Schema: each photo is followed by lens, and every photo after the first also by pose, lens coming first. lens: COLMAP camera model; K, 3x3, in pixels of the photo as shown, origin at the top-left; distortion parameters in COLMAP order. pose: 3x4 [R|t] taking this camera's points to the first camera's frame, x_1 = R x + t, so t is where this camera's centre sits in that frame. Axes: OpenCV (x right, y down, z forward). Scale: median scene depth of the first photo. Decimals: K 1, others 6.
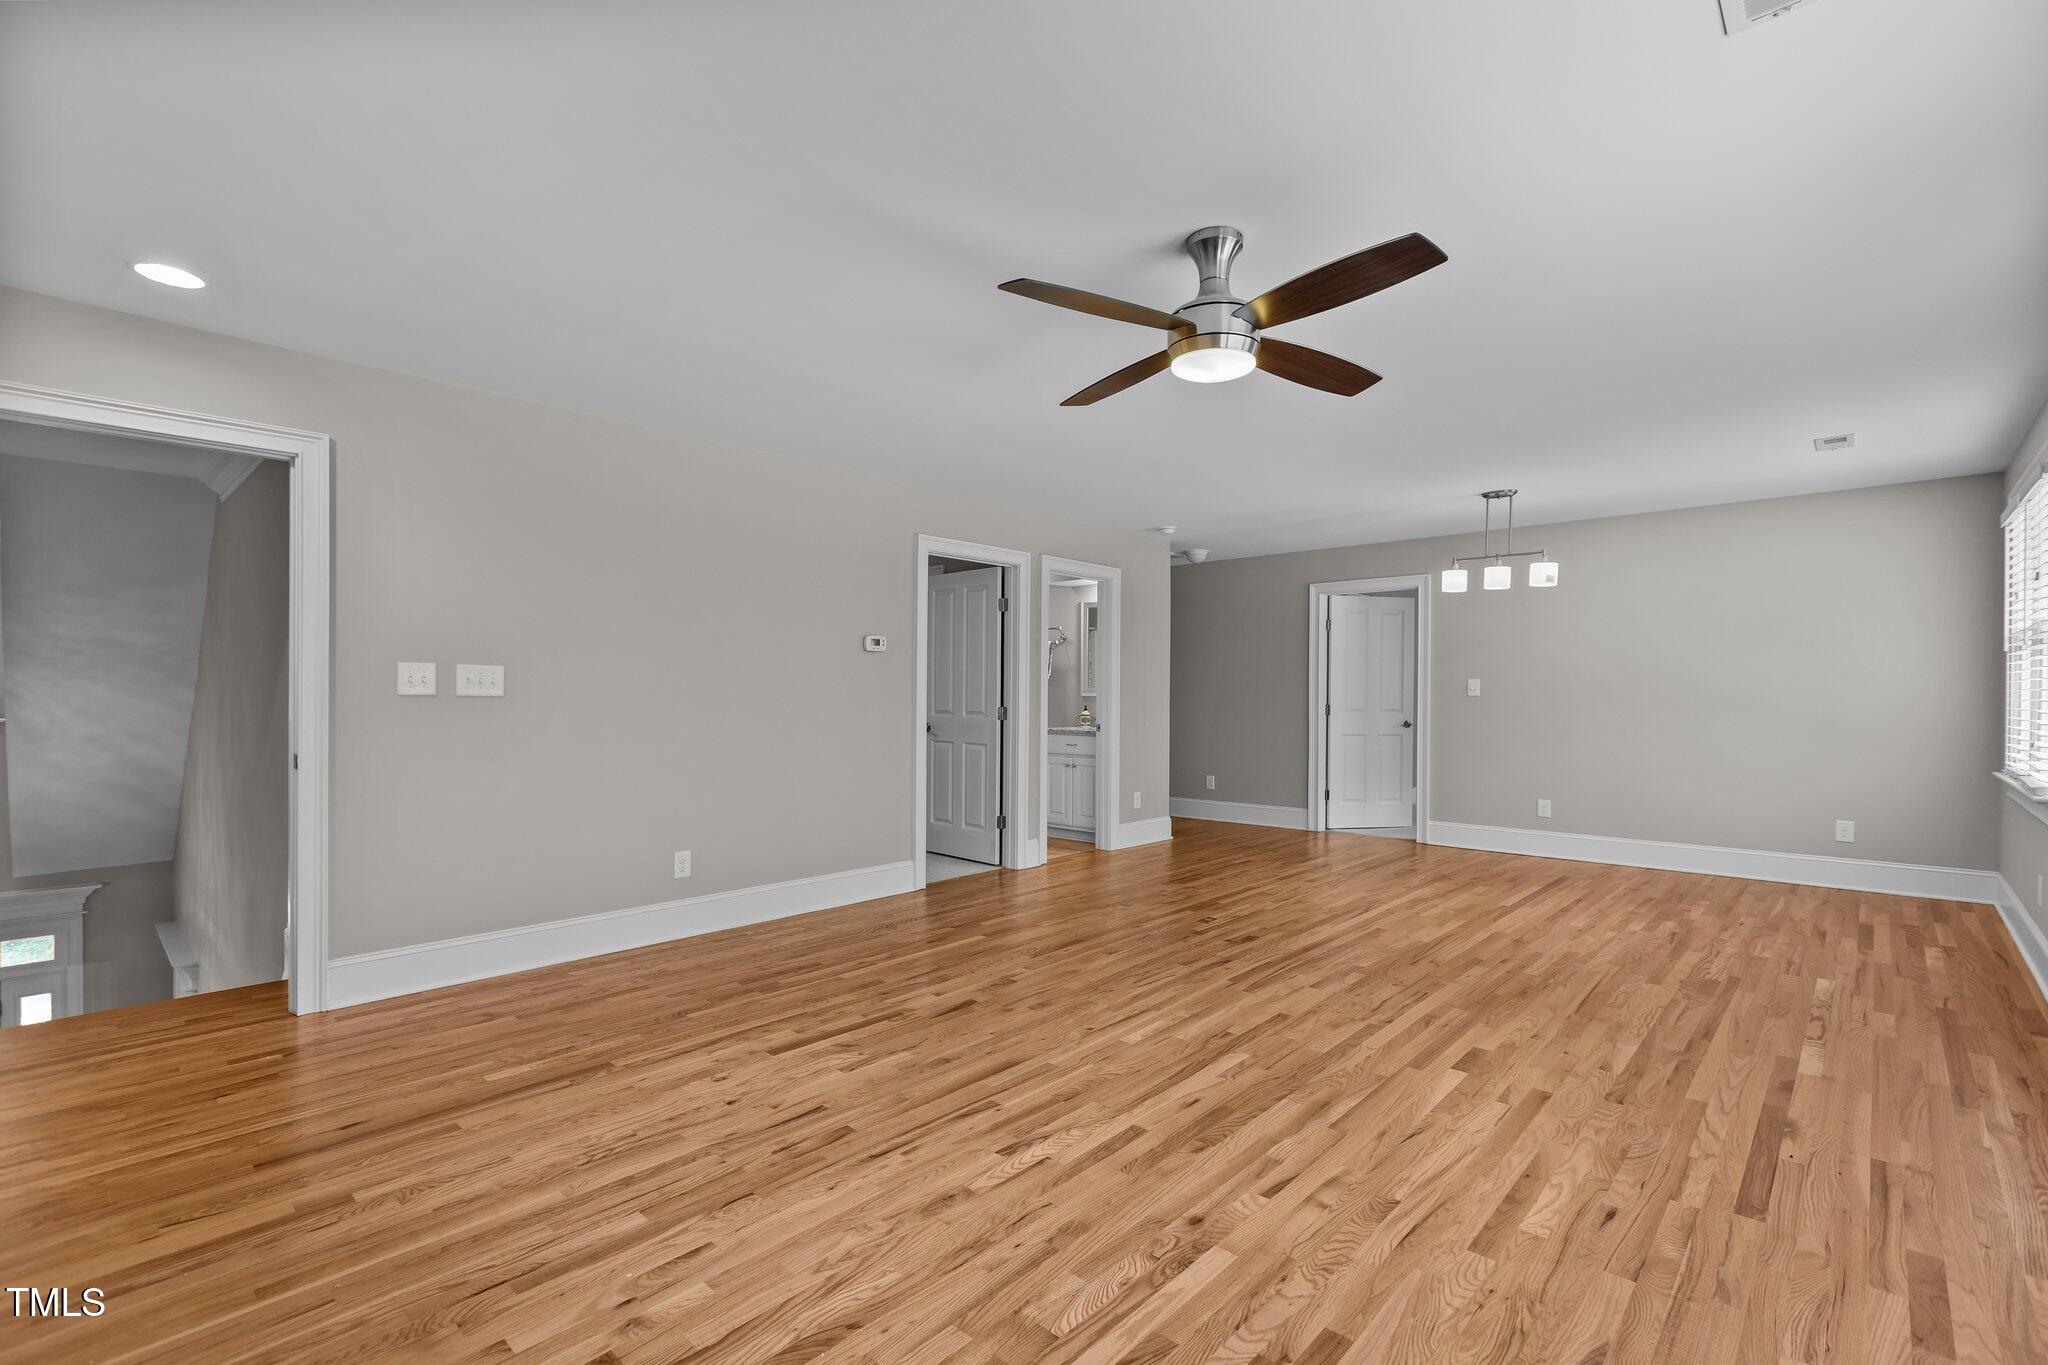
lens RADIAL K [[902.8, 0, 1025.0], [0, 902.8, 691.3], [0, 0, 1]] dist [0.001570, -0.000067]
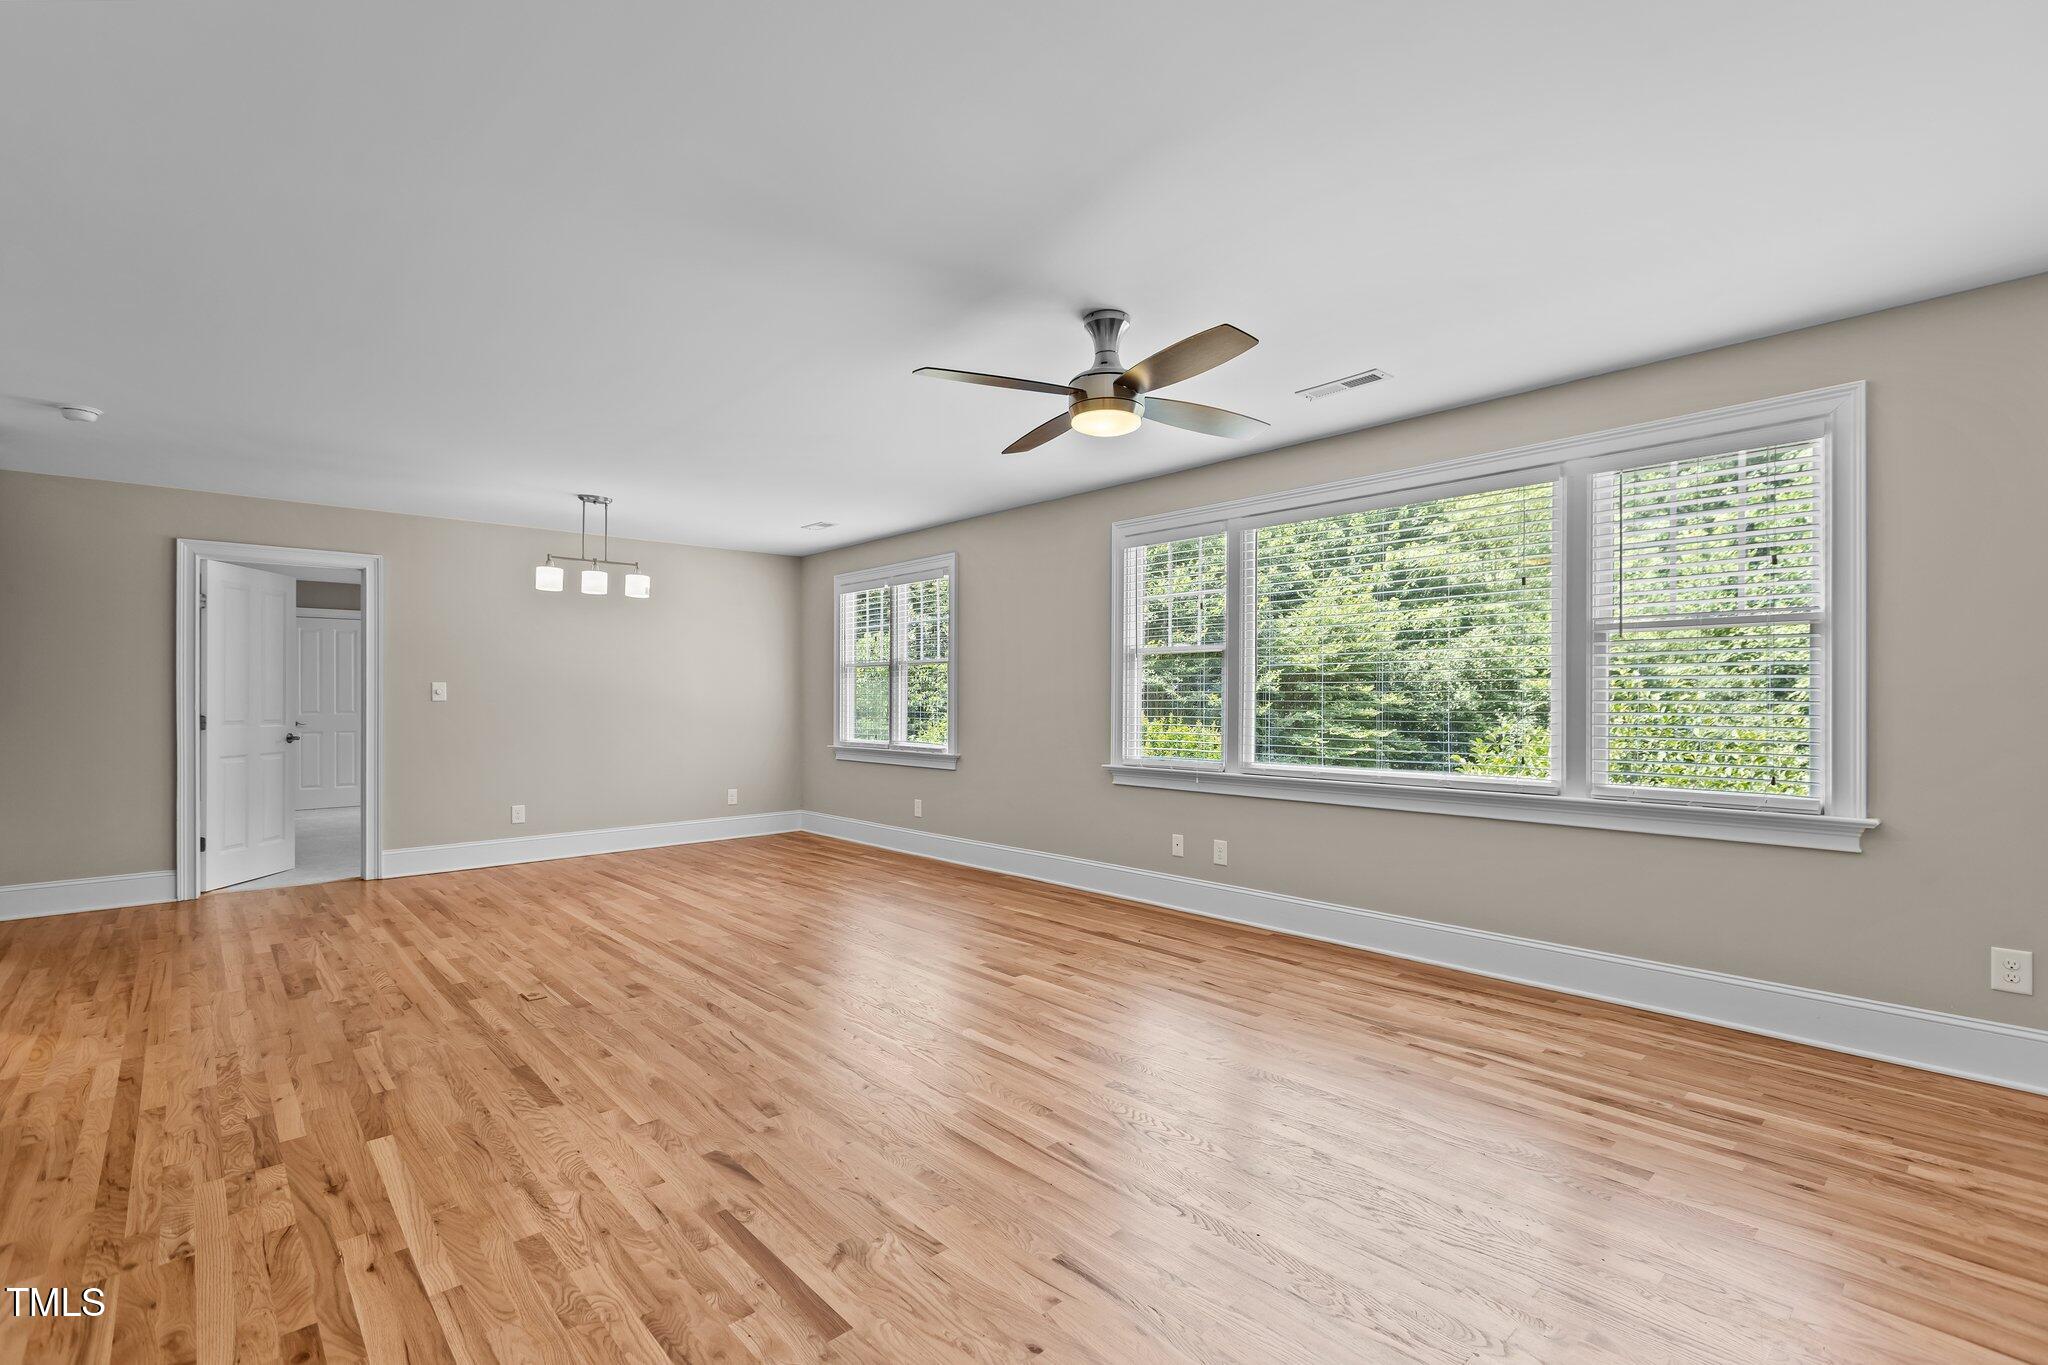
lens RADIAL K [[902.8, 0, 1025.0], [0, 902.8, 691.3], [0, 0, 1]] dist [0.001570, -0.000067]
pose [[0.099251, 0.005152, 0.995049, -0.644060], [0.000733, 0.999986, -0.005250, 0.001434], [-0.995062, 0.001250, 0.099246, 0.638295]]
